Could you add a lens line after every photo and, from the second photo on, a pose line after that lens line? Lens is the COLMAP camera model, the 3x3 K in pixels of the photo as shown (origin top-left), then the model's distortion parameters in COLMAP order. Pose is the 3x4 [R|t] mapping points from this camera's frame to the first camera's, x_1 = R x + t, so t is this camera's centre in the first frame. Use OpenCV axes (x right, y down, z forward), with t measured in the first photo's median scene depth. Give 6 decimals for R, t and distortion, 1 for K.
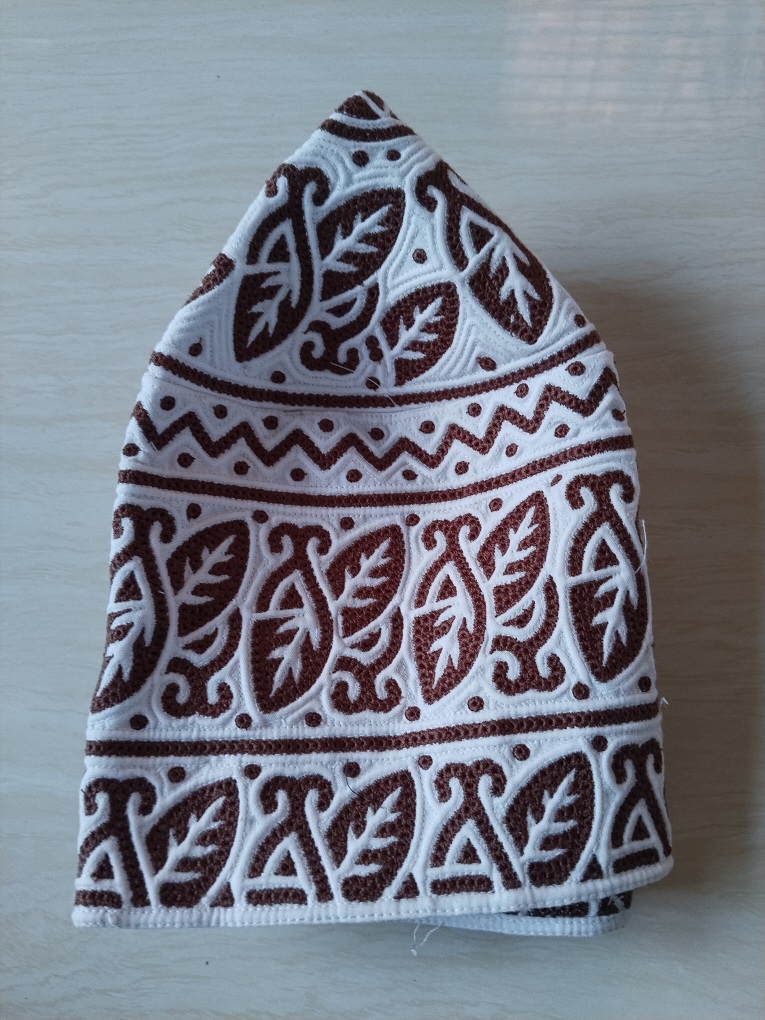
lens RADIAL K [[847.0, 0, 384.2], [0, 847.0, 508.9], [0, 0, 1]] dist [-0.020379, -0.014708]
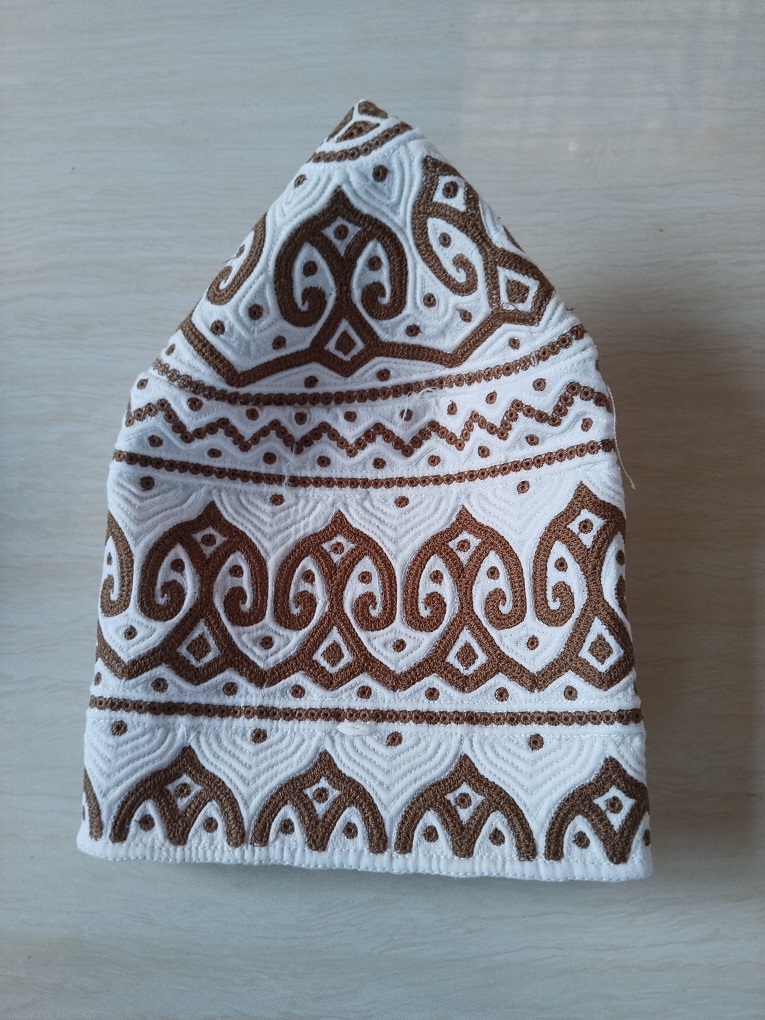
lens RADIAL K [[847.0, 0, 384.2], [0, 847.0, 508.9], [0, 0, 1]] dist [-0.020379, -0.014708]
pose [[0.999911, -0.006449, 0.011638, 0.163331], [0.006744, 0.999652, -0.025496, -0.084329], [-0.011470, 0.025572, 0.999607, 0.006543]]
